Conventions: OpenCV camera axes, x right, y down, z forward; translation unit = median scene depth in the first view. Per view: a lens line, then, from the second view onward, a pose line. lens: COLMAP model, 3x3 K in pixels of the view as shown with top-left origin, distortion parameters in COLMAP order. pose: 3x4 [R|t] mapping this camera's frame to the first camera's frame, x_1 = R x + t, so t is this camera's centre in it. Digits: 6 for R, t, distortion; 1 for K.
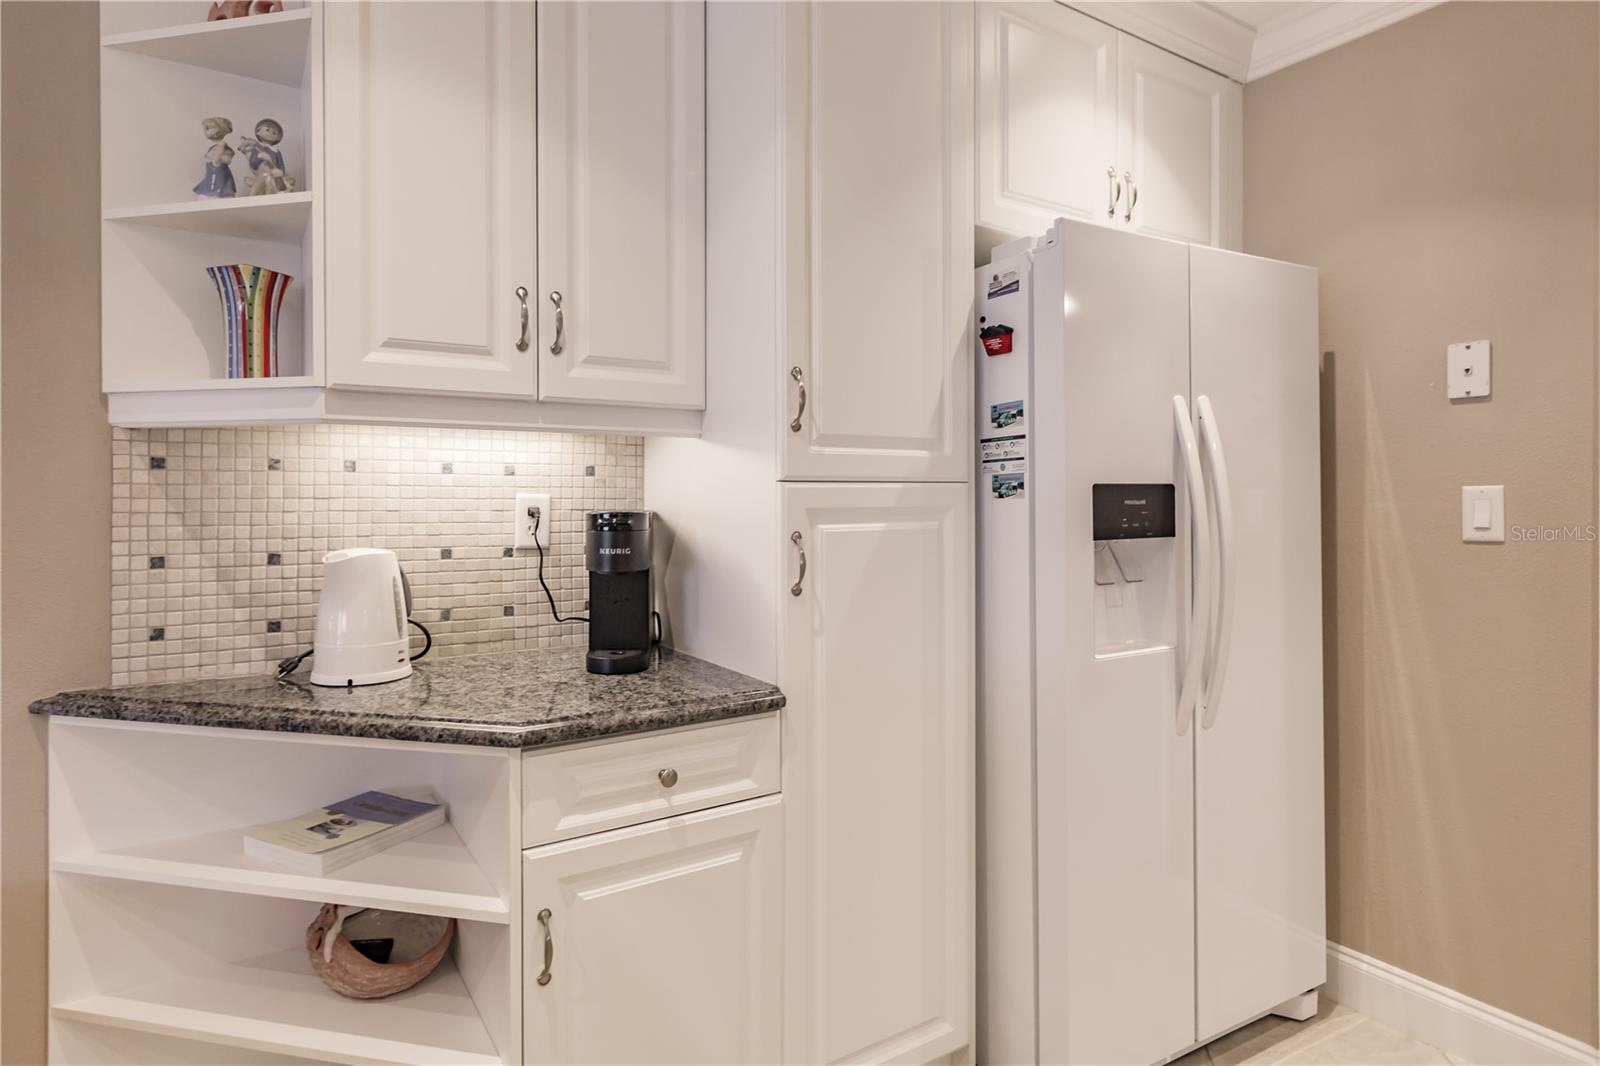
lens RADIAL K [[863.3, 0, 796.1], [0, 863.3, 515.6], [0, 0, 1]] dist [-0.004430, -0.000354]
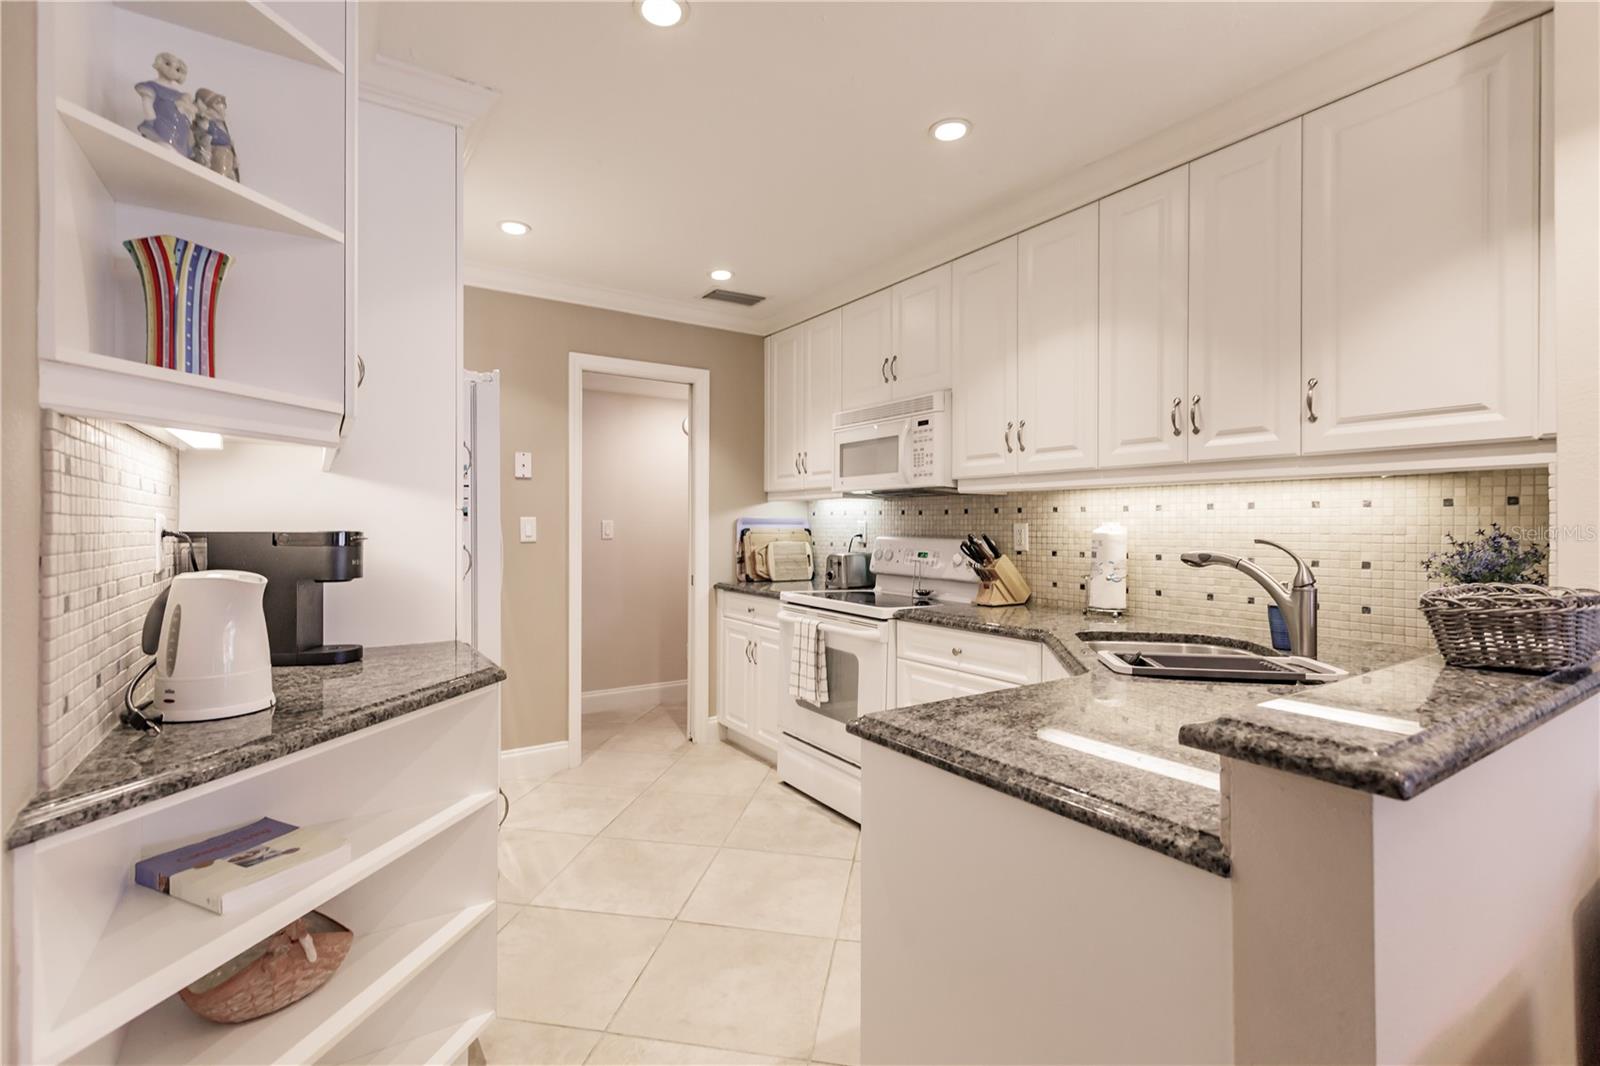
lens RADIAL K [[731.3, 0, 805.4], [0, 731.3, 527.6], [0, 0, 1]] dist [0.003744, -0.000240]
pose [[-0.036017, 0.001137, 0.999351, -1.169463], [0.009413, 0.999955, -0.000799, 0.000487], [-0.999307, 0.009378, -0.036027, 0.352171]]
